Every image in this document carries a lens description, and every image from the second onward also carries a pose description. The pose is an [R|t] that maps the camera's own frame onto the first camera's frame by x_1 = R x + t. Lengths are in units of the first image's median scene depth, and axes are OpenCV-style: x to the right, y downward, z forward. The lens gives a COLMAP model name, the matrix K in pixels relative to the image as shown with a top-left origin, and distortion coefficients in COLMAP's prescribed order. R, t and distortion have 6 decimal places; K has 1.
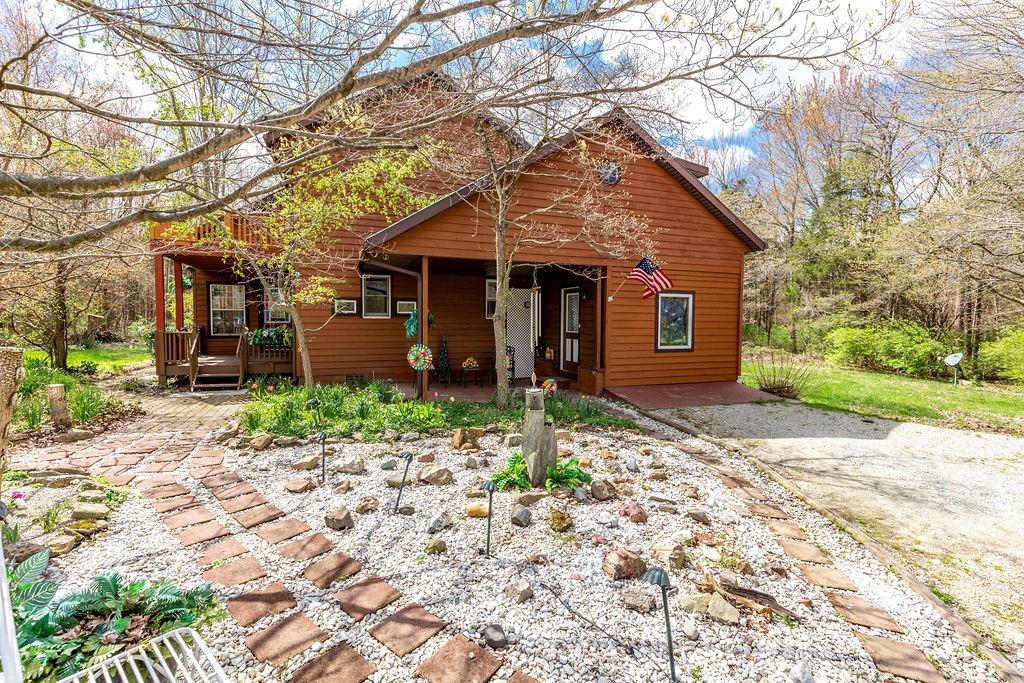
lens RADIAL K [[458.3, 0, 520.3], [0, 458.3, 336.5], [0, 0, 1]] dist [0.001741, 0.000157]
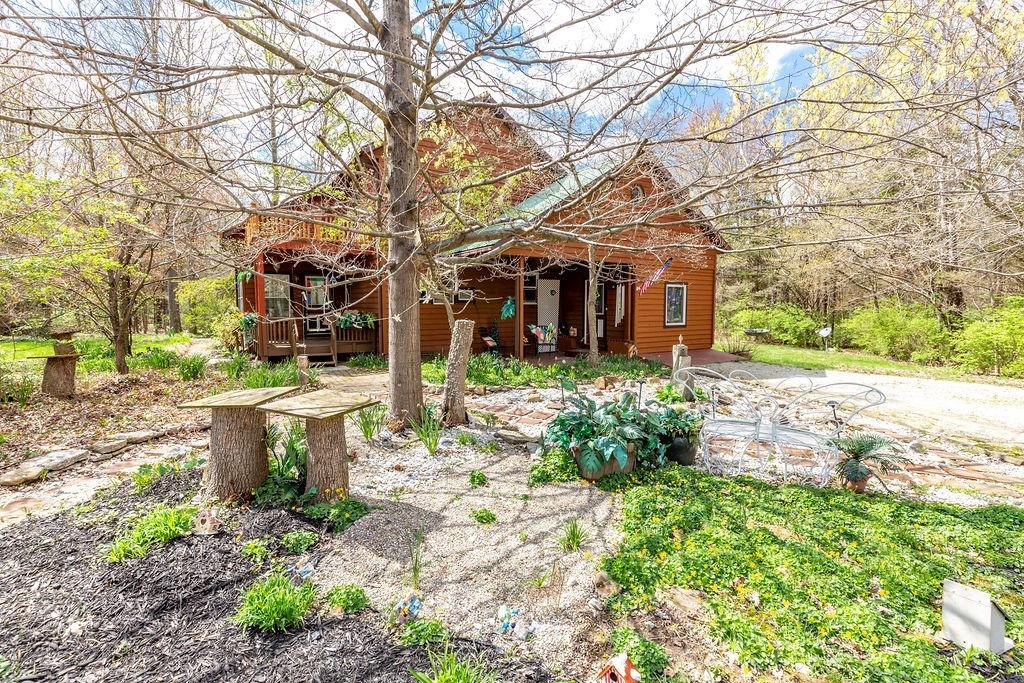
lens RADIAL K [[458.3, 0, 520.3], [0, 458.3, 336.5], [0, 0, 1]] dist [0.001741, 0.000157]
pose [[0.975471, -0.021043, 0.219119, -0.355527], [0.014509, 0.999402, 0.031387, 0.009554], [-0.219648, -0.027438, 0.975193, -0.195551]]
